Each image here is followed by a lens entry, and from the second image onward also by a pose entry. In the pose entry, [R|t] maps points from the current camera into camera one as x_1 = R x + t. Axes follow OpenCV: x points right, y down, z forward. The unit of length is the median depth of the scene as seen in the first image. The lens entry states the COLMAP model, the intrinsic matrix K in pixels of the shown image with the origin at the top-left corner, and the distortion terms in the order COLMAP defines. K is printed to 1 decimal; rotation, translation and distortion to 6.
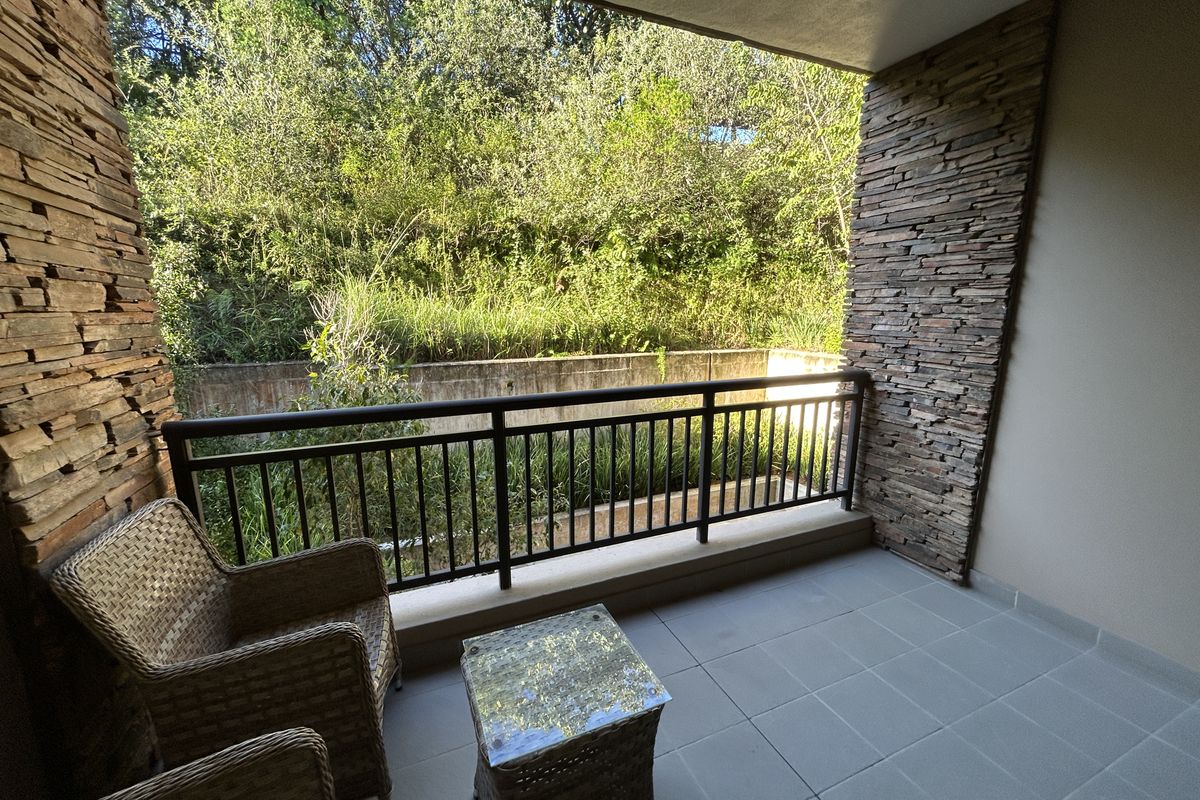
lens RADIAL K [[486.6, 0, 599.6], [0, 486.6, 400.2], [0, 0, 1]] dist [-0.000050, 0.000012]
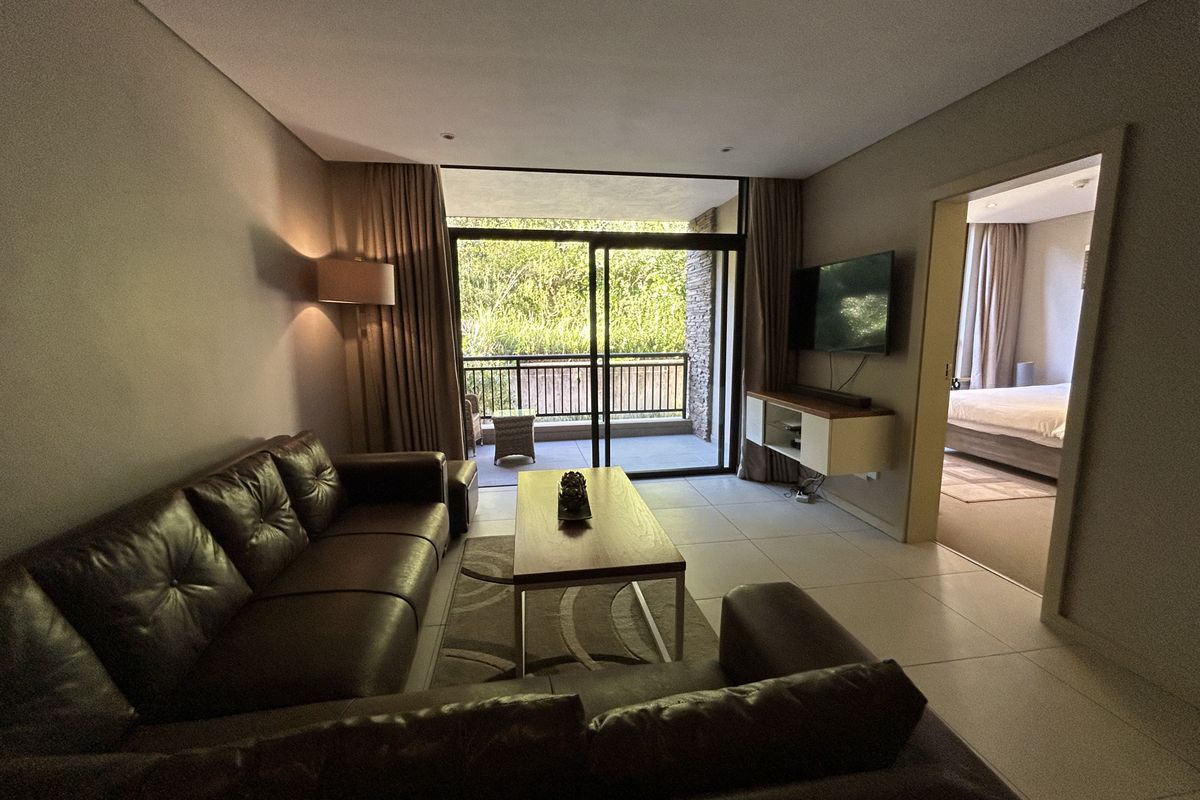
lens RADIAL K [[486.6, 0, 600.6], [0, 486.6, 399.7], [0, 0, 1]] dist [-0.000050, 0.000012]
pose [[0.971453, 0.026298, -0.235771, 0.209021], [-0.036390, 0.998594, -0.038553, 0.076634], [0.234425, 0.046032, 0.971044, -0.370500]]
